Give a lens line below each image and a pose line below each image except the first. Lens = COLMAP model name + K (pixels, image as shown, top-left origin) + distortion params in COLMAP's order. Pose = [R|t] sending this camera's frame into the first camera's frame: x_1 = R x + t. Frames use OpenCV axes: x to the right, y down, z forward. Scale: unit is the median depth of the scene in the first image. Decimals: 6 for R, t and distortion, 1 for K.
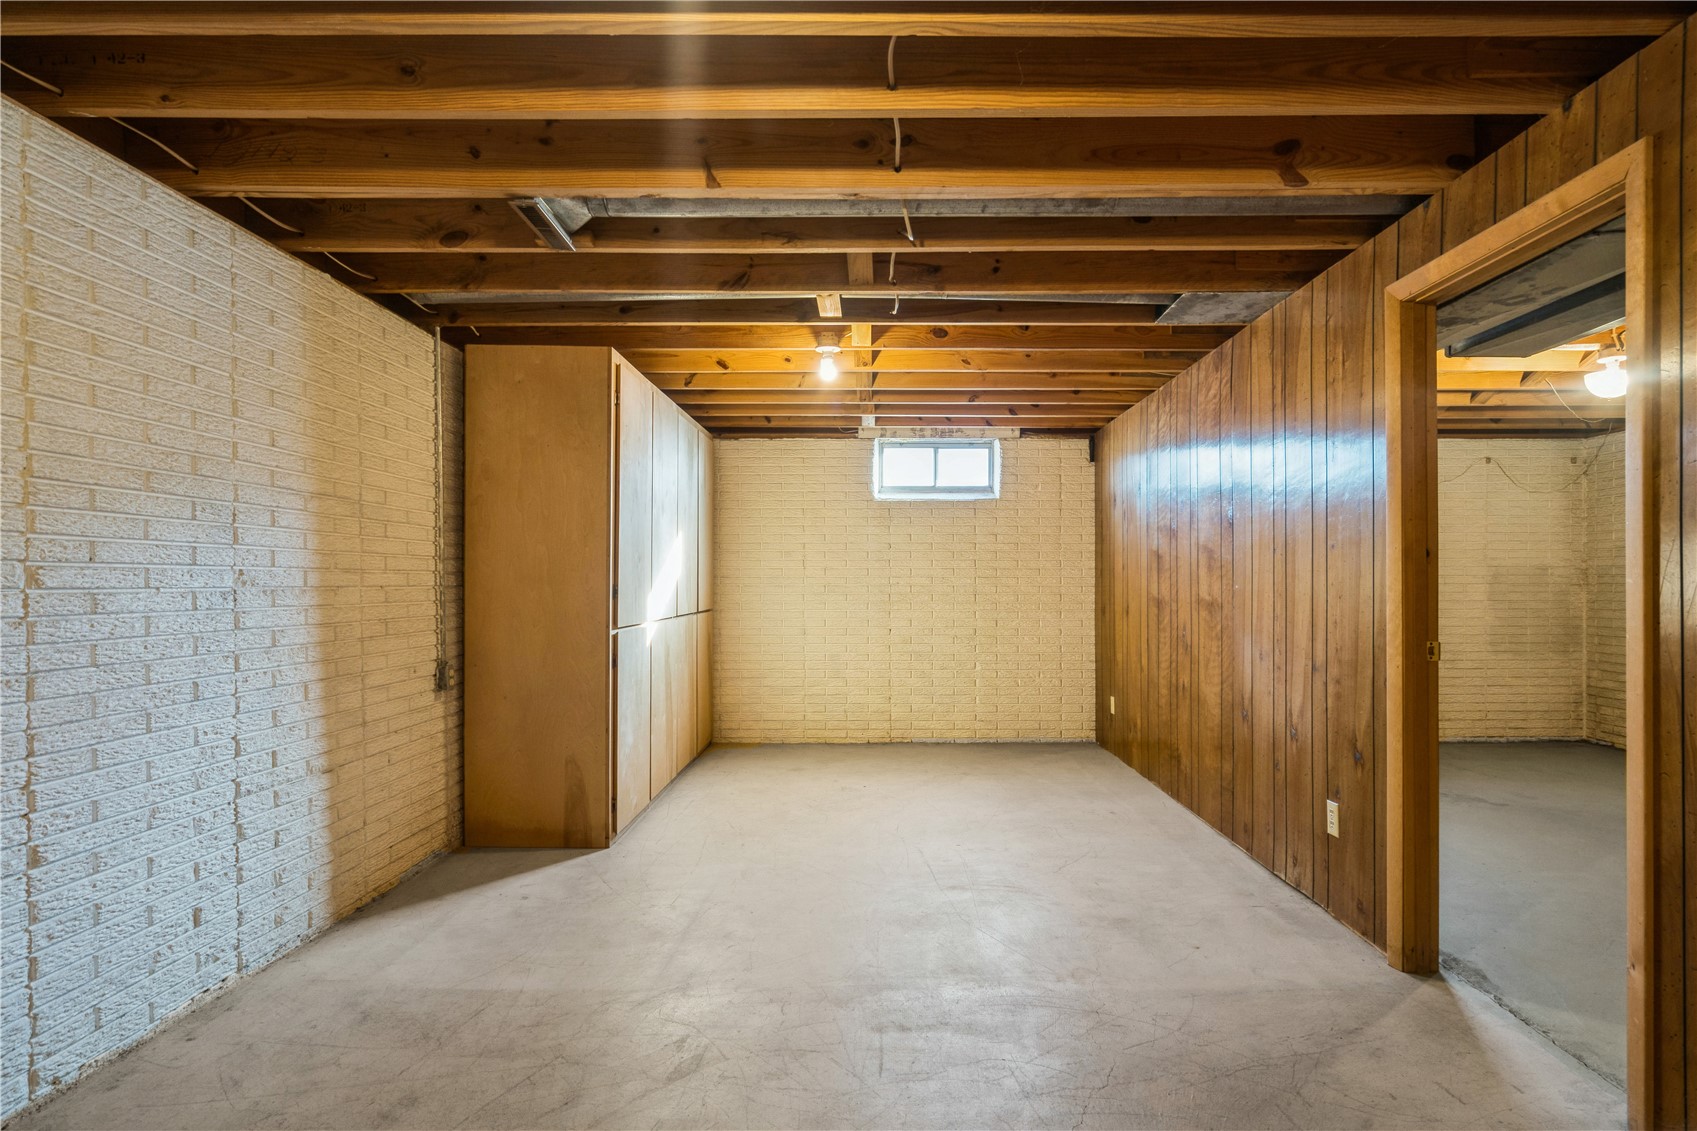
lens RADIAL K [[904.5, 0, 855.8], [0, 904.5, 575.7], [0, 0, 1]] dist [-0.002254, -0.001433]
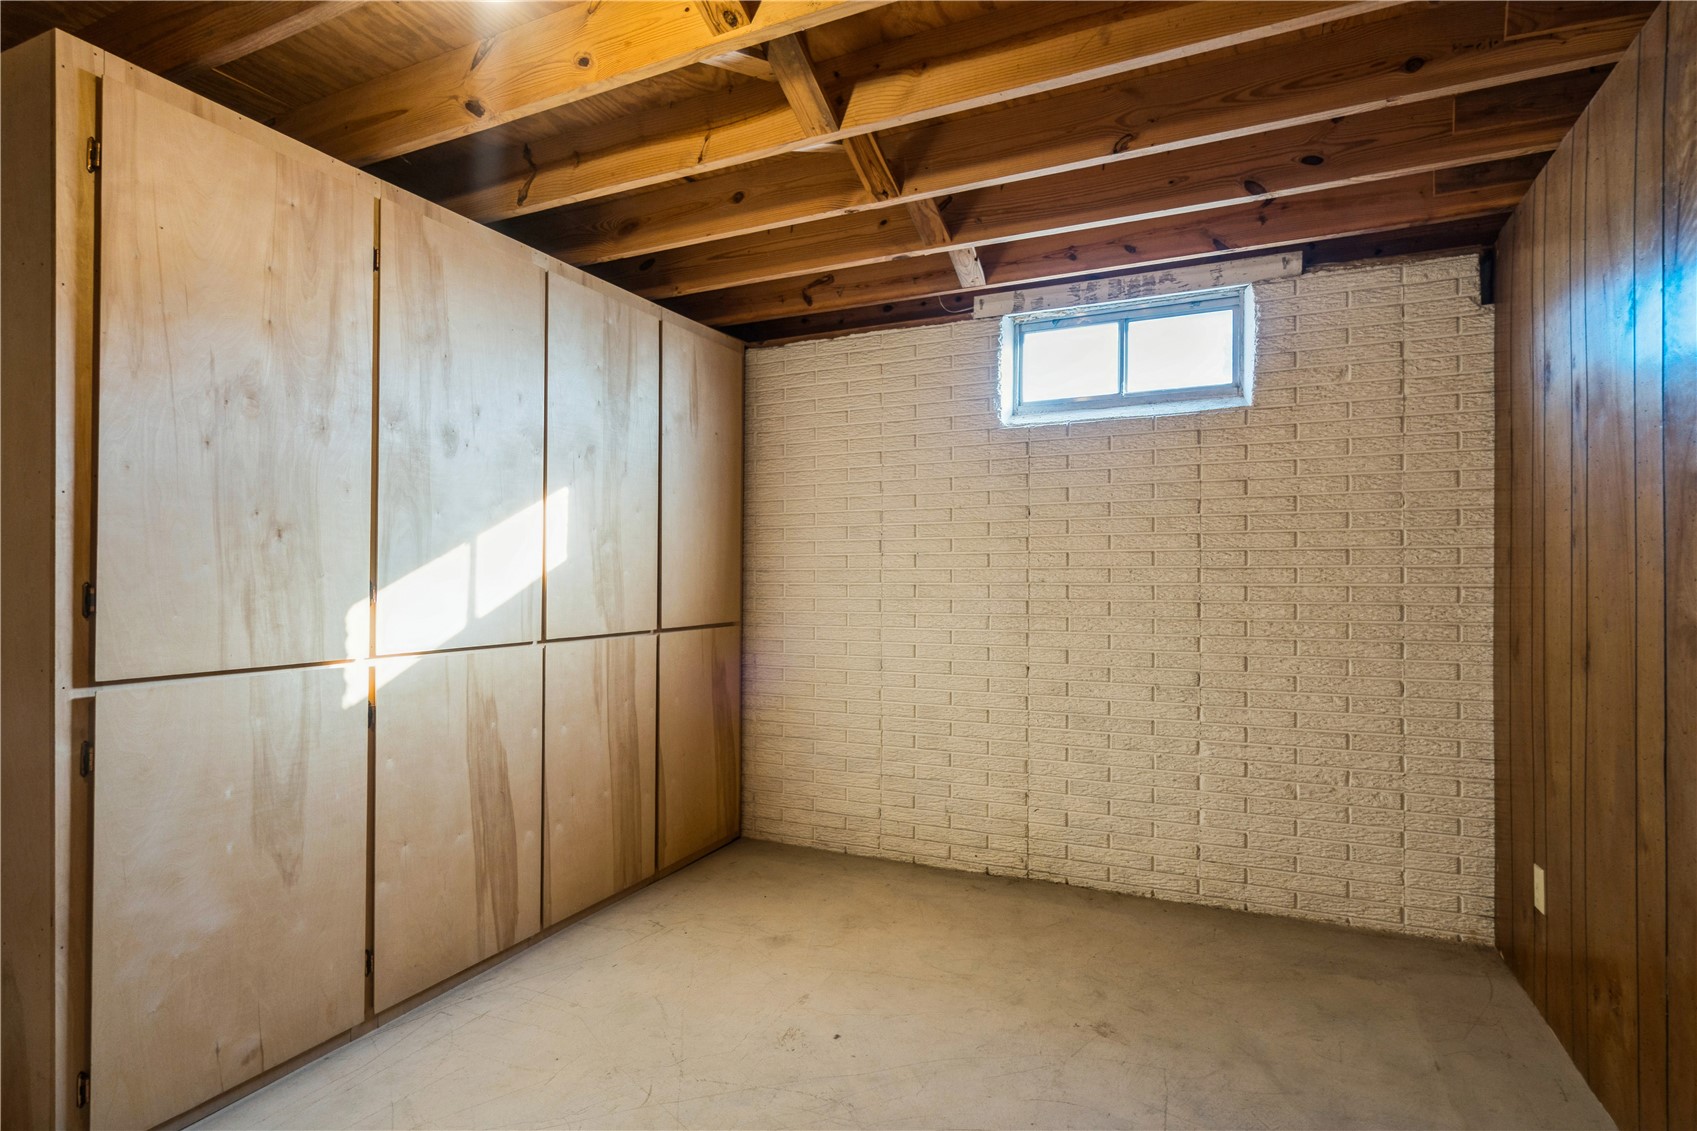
lens RADIAL K [[862.0, 0, 843.0], [0, 862.0, 578.7], [0, 0, 1]] dist [-0.004124, 0.002697]
pose [[0.910226, -0.000792, -0.414112, 0.149766], [0.003193, 0.999982, 0.005106, 0.004059], [0.414100, -0.005970, 0.910212, 0.490196]]
